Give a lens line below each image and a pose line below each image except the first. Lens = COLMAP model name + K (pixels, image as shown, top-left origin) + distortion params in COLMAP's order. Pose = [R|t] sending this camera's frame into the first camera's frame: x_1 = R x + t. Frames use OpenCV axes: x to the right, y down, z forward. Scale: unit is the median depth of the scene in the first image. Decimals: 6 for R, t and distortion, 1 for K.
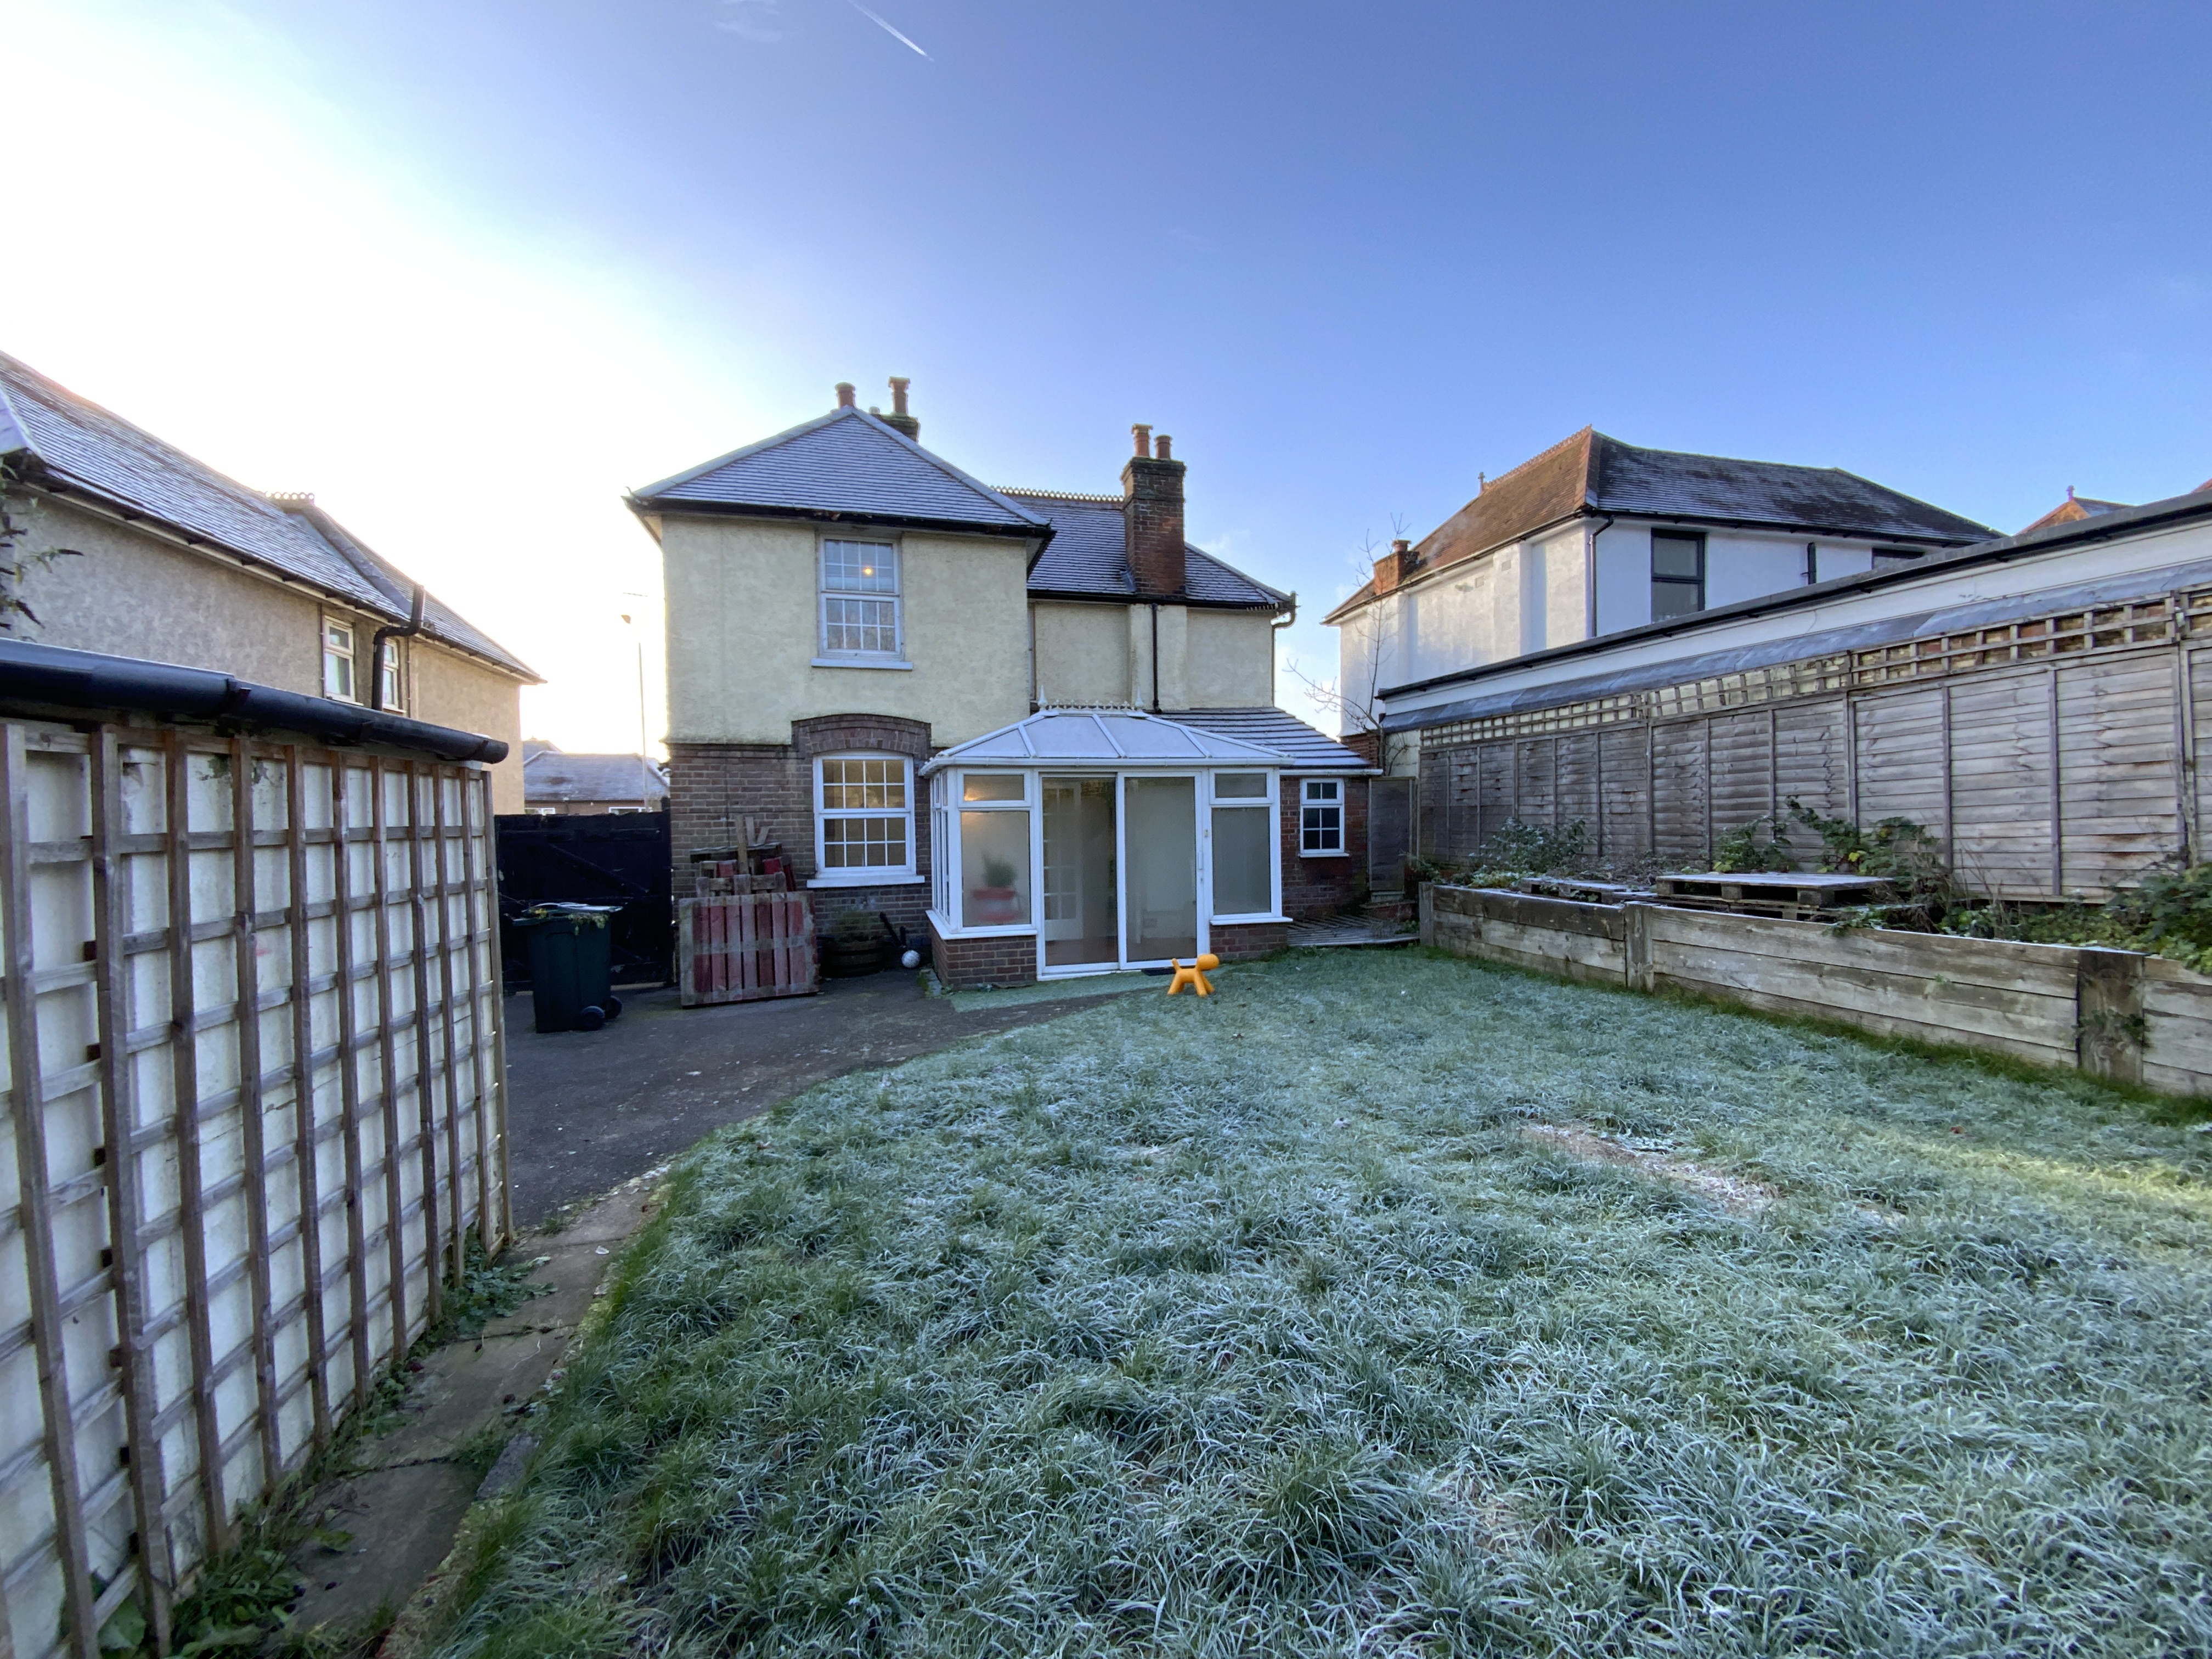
lens RADIAL K [[890.8, 0, 1105.1], [0, 890.8, 834.7], [0, 0, 1]] dist [0.002279, -0.006130]
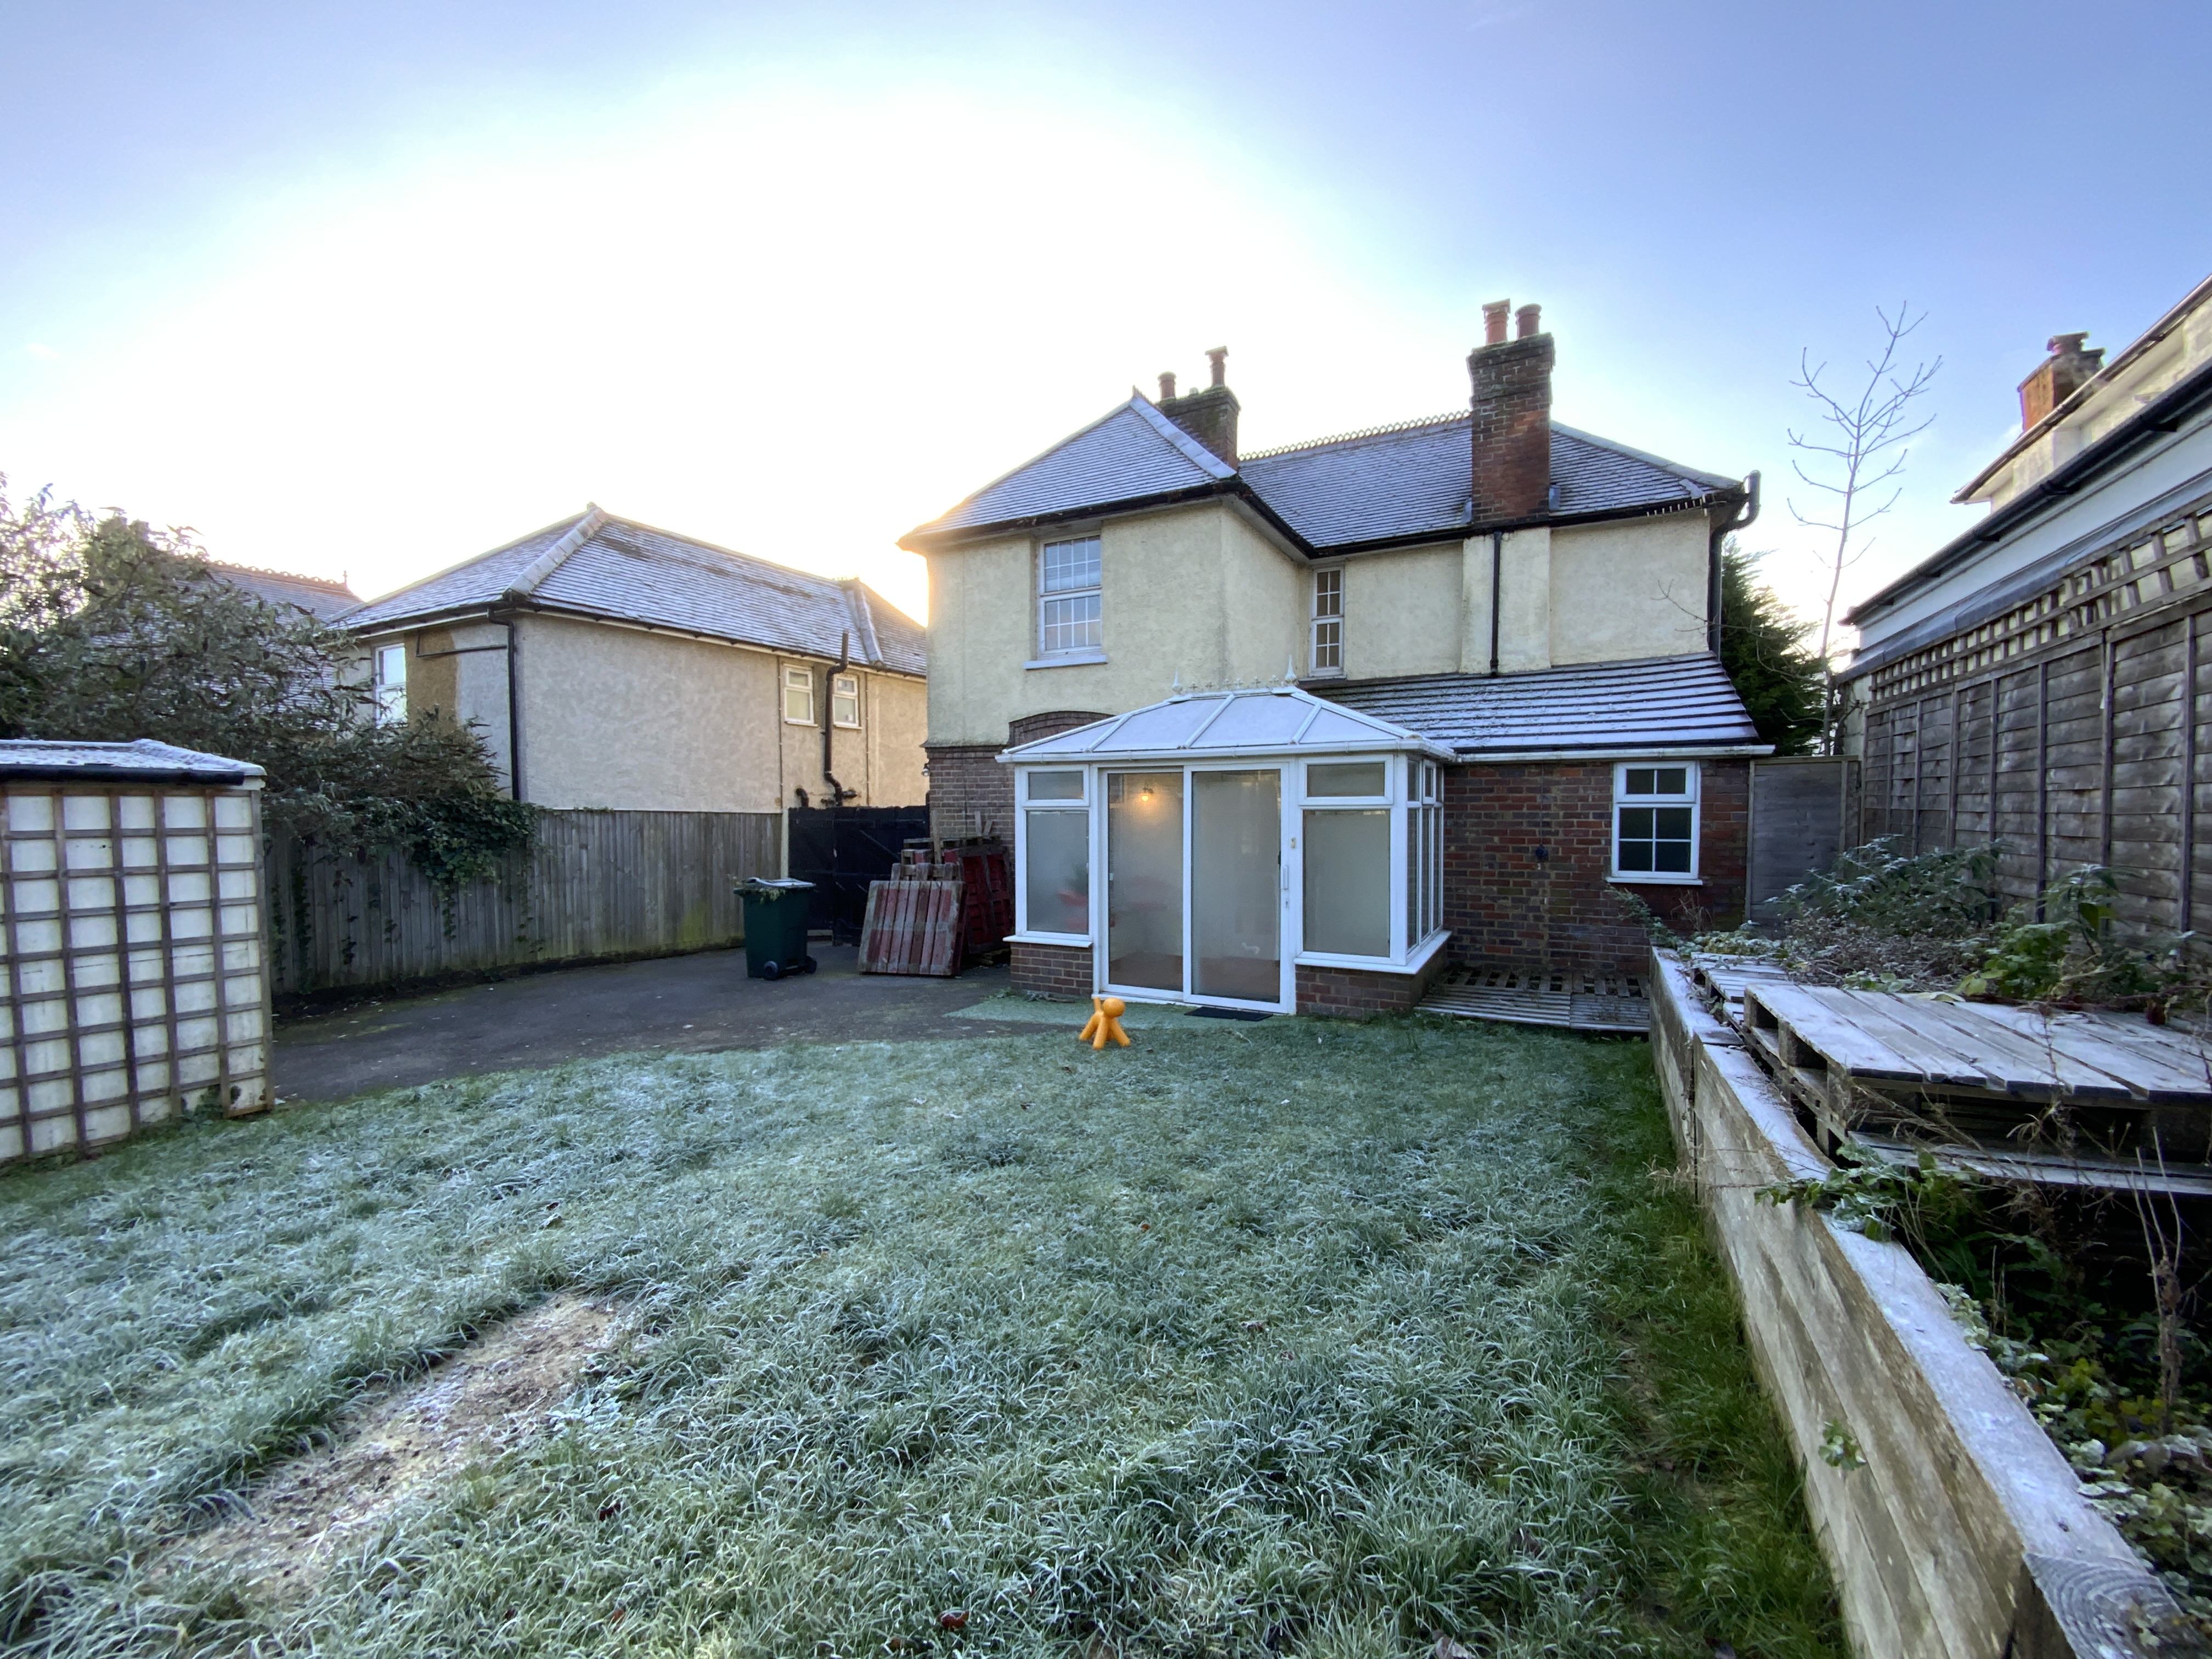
lens RADIAL K [[902.4, 0, 1101.8], [0, 902.4, 820.0], [0, 0, 1]] dist [-0.000689, -0.019458]
pose [[0.719733, 0.024365, -0.693823, 0.494690], [-0.021325, 0.999688, 0.012984, -0.025682], [0.693923, 0.005451, 0.720028, 0.305483]]
